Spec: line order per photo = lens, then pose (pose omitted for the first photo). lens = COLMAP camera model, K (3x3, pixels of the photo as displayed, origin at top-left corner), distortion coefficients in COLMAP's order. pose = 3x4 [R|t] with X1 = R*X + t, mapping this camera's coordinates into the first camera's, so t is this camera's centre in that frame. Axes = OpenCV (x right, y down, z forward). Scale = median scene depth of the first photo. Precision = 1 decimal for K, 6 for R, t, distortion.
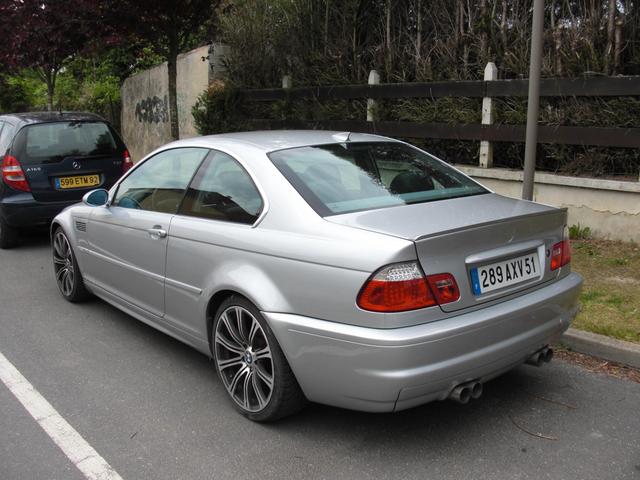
lens RADIAL K [[654.4, 0, 320.0], [0, 654.4, 240.0], [0, 0, 1]] dist [-0.135998, 0.003705]
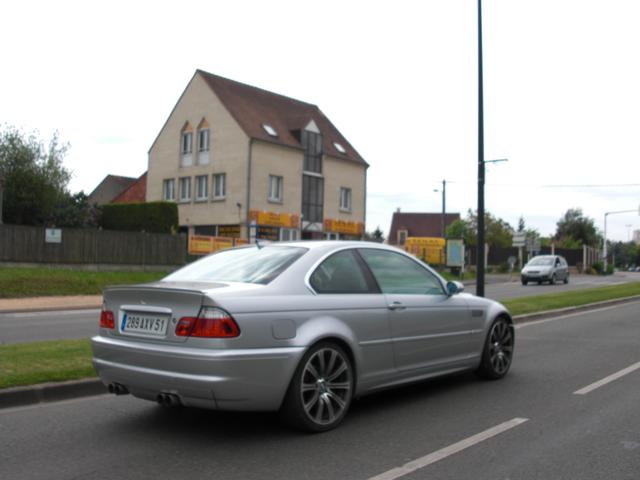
lens RADIAL K [[654.4, 0, 320.0], [0, 654.4, 240.0], [0, 0, 1]] dist [-0.135998, 0.003705]
pose [[0.145890, -0.028045, -0.988903, 1.854206], [-0.166610, 0.984624, -0.052504, -0.132325], [0.975170, 0.172421, 0.138975, 1.165742]]
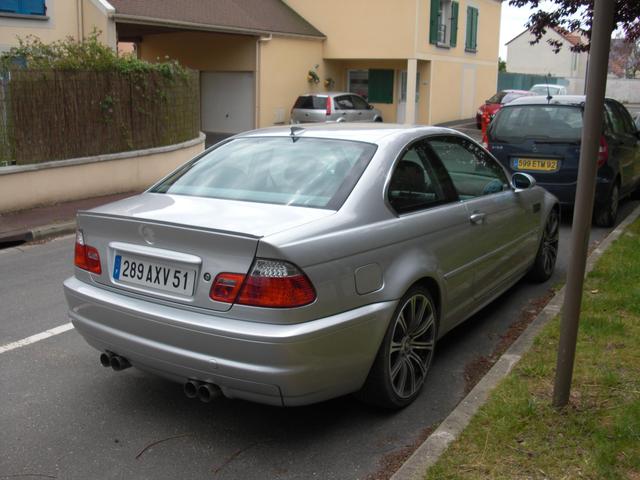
lens RADIAL K [[654.4, 0, 320.0], [0, 654.4, 240.0], [0, 0, 1]] dist [-0.135998, 0.003705]
pose [[0.253805, 0.203725, -0.945557, 1.294733], [-0.166647, 0.972160, 0.164726, -0.209210], [0.952792, 0.115766, 0.280689, 0.967720]]
